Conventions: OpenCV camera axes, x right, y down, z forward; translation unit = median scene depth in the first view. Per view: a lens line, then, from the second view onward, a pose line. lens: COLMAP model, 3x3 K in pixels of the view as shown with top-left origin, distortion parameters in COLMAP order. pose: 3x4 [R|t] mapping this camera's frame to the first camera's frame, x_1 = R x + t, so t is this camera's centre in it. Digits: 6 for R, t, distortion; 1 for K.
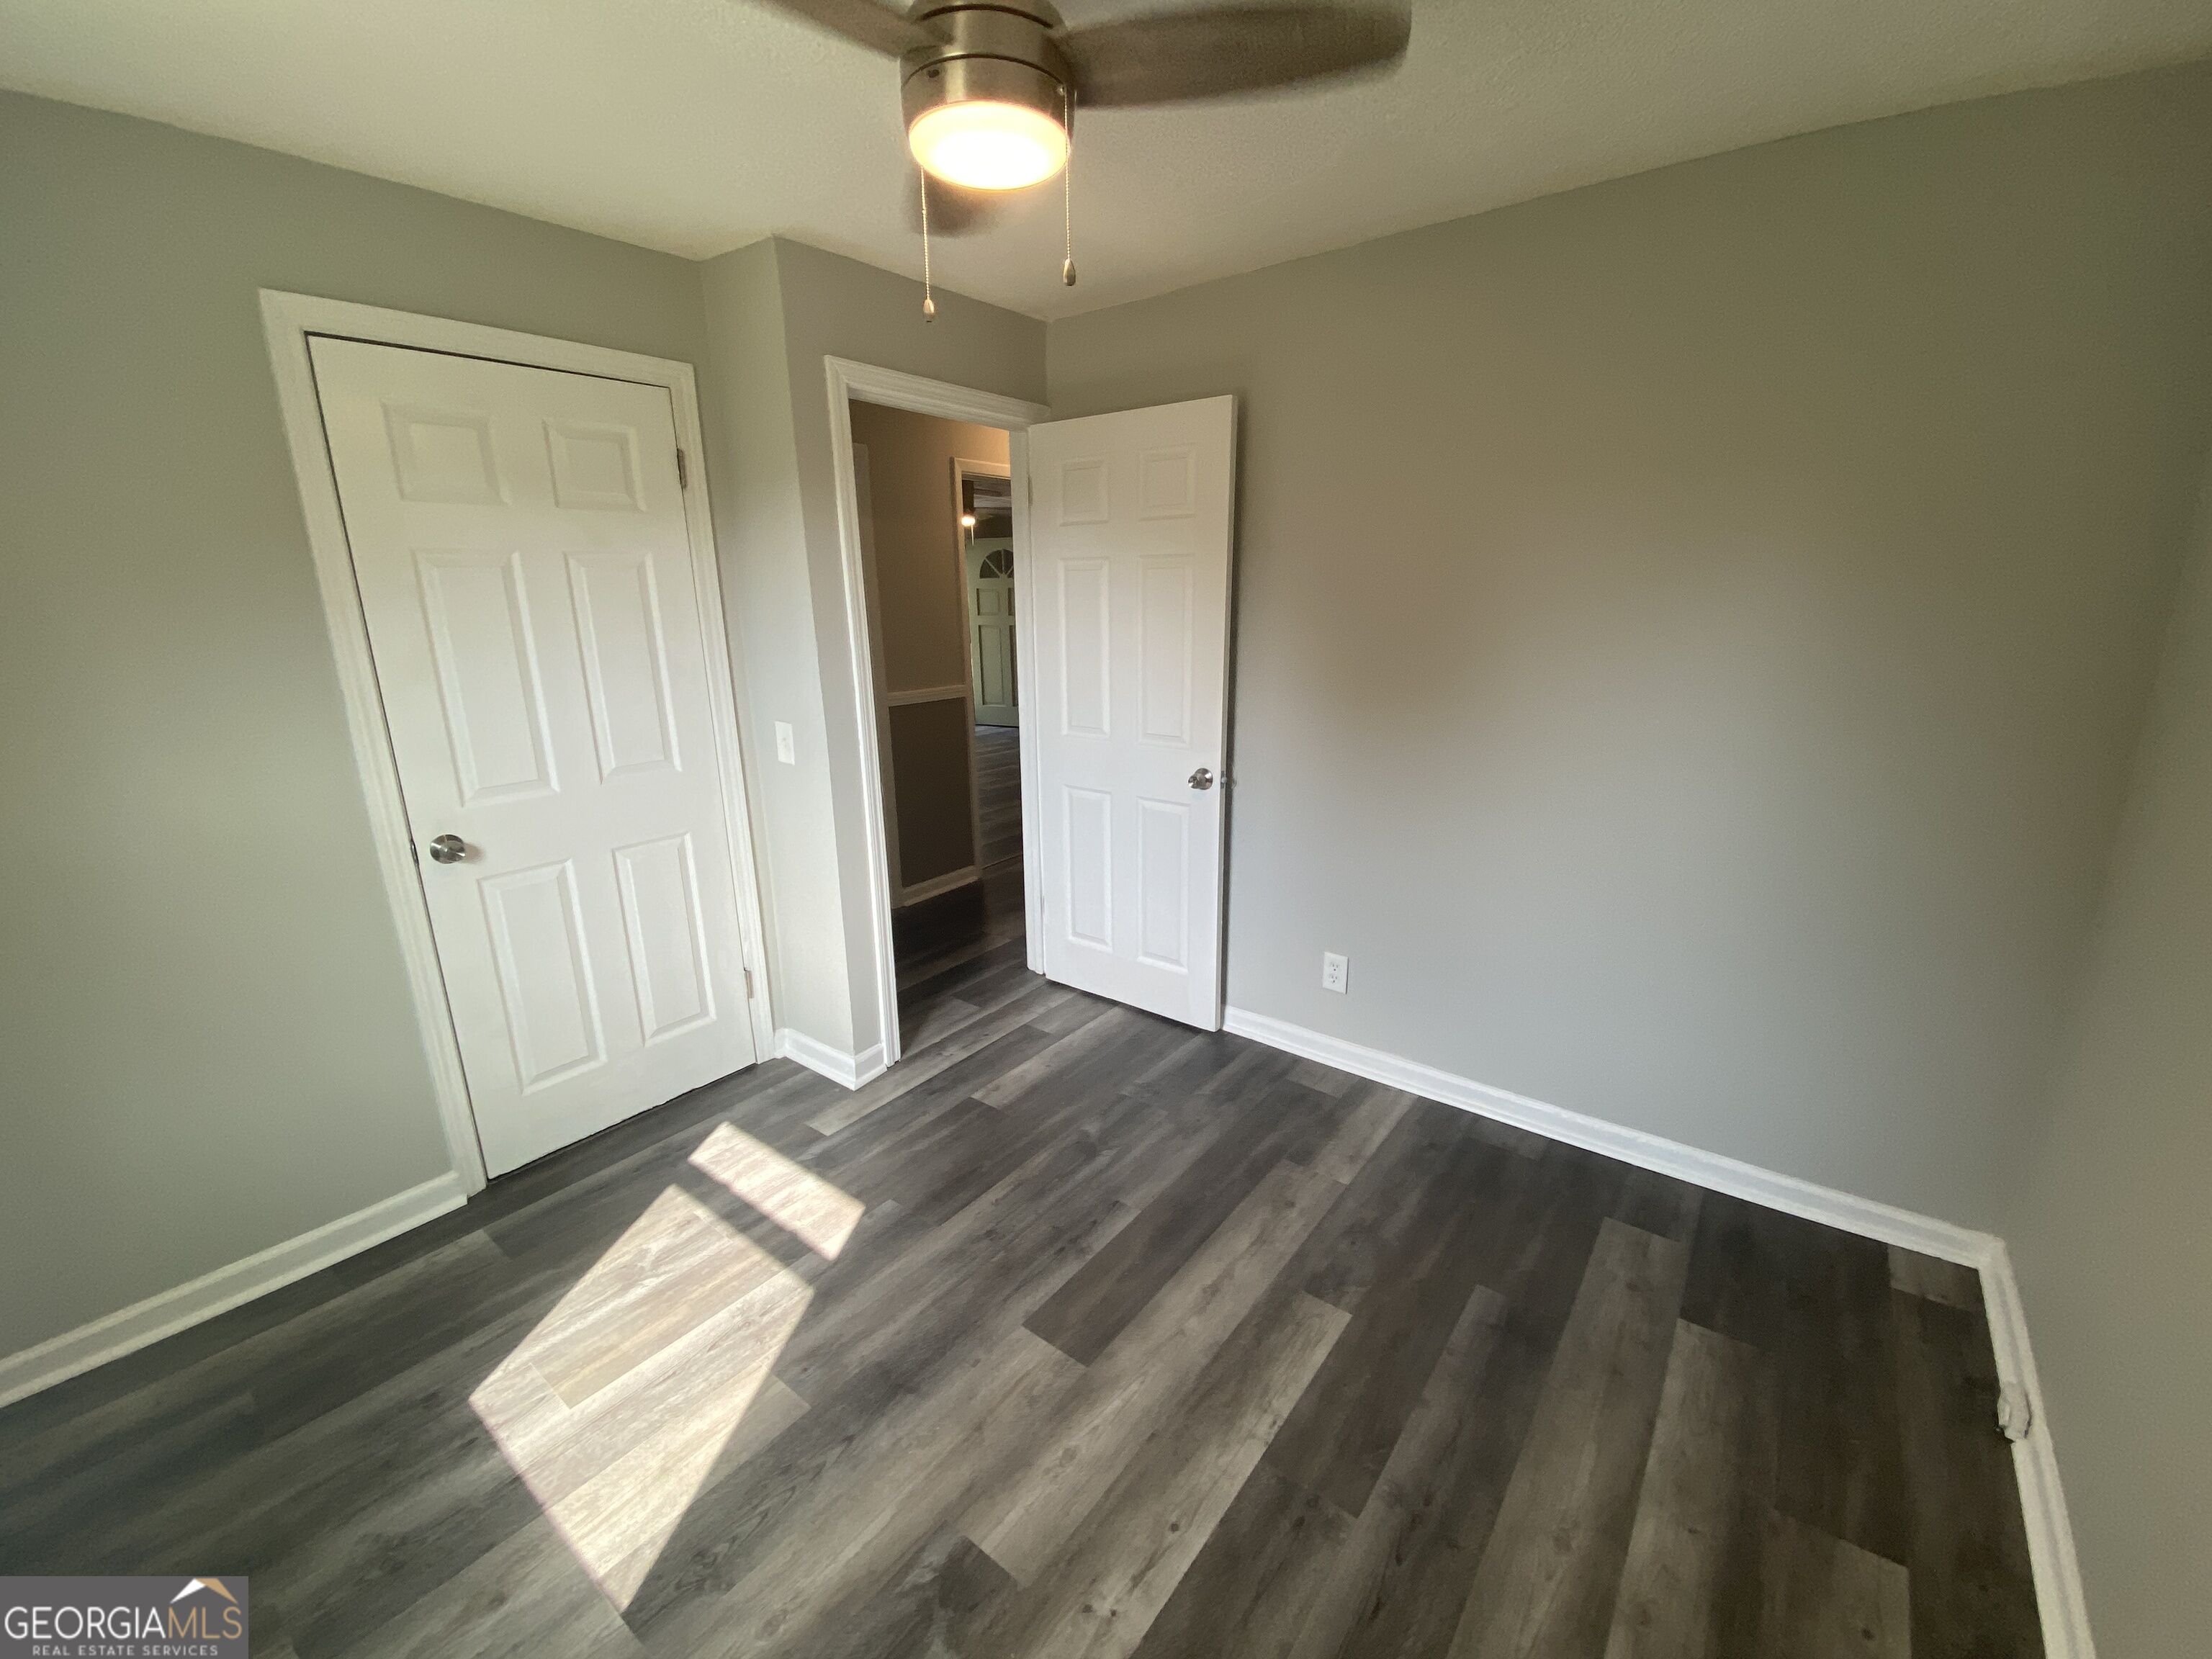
lens RADIAL K [[902.8, 0, 1098.9], [0, 902.8, 829.8], [0, 0, 1]] dist [-0.016650, -0.000550]
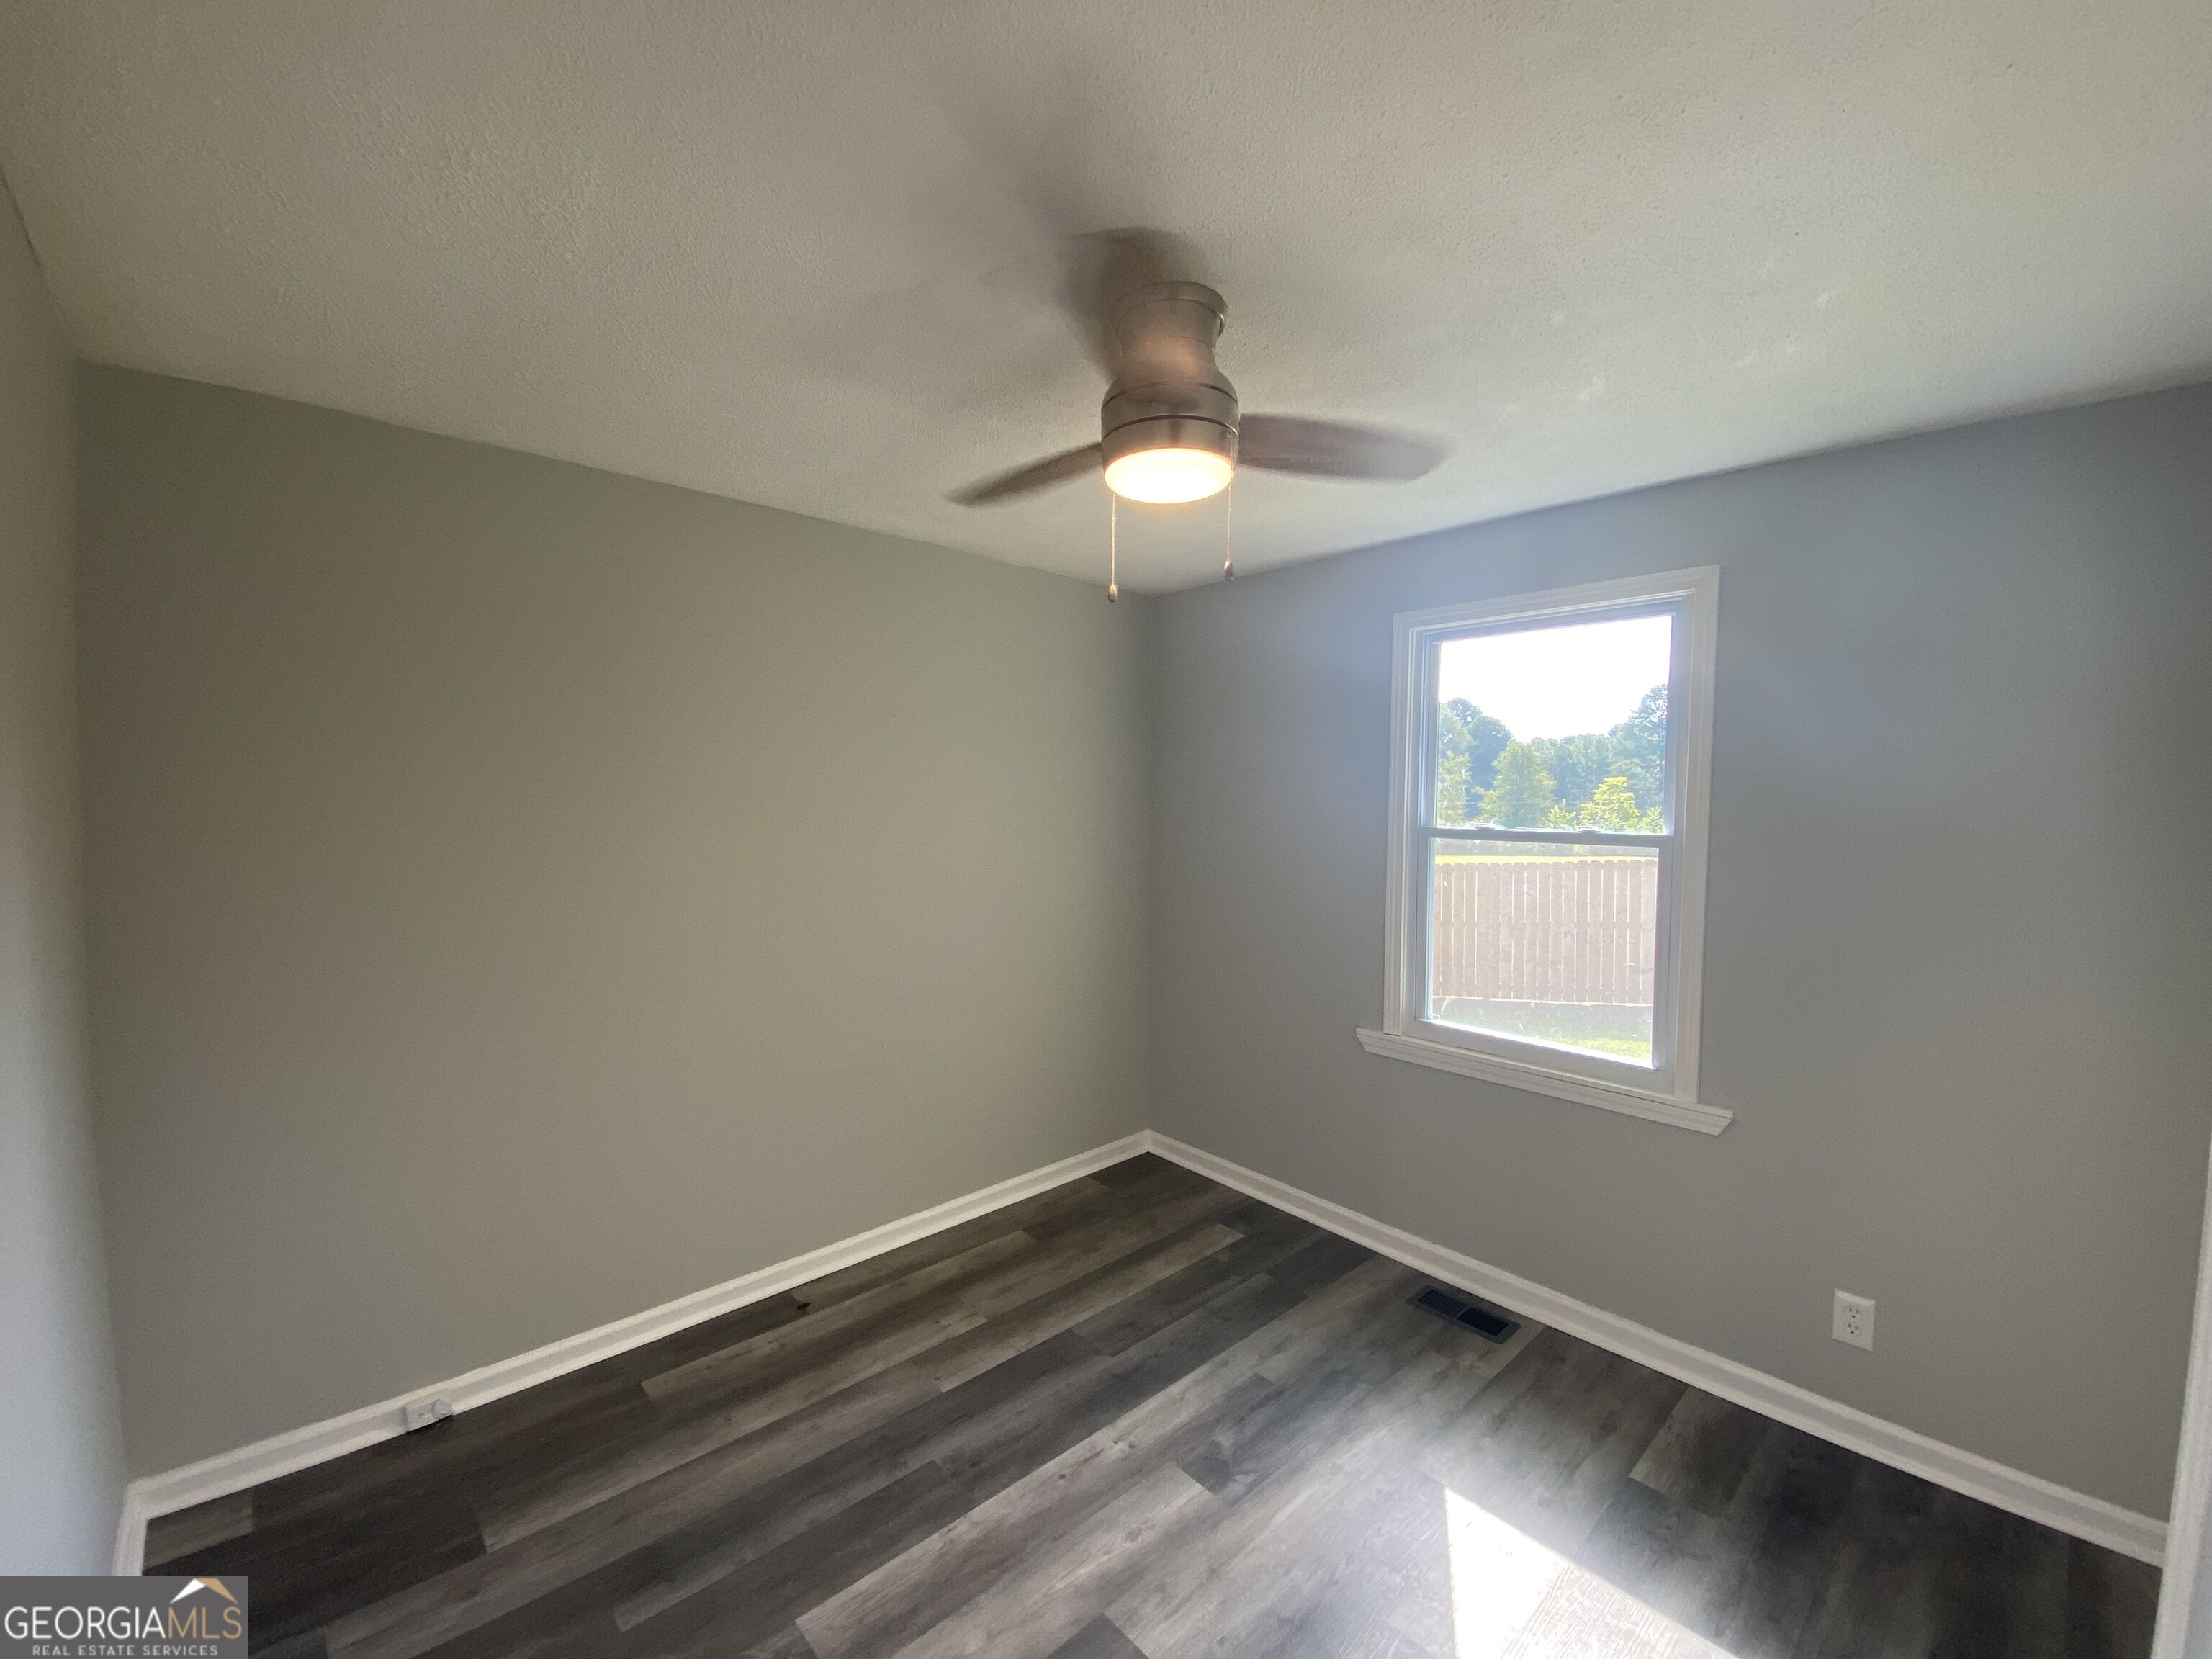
lens RADIAL K [[902.8, 0, 1104.3], [0, 902.8, 833.4], [0, 0, 1]] dist [-0.016650, -0.000550]
pose [[-0.986789, -0.006100, 0.161898, -0.177719], [0.041009, 0.957344, 0.286027, -0.506088], [-0.156737, 0.288887, -0.944446, 1.817164]]
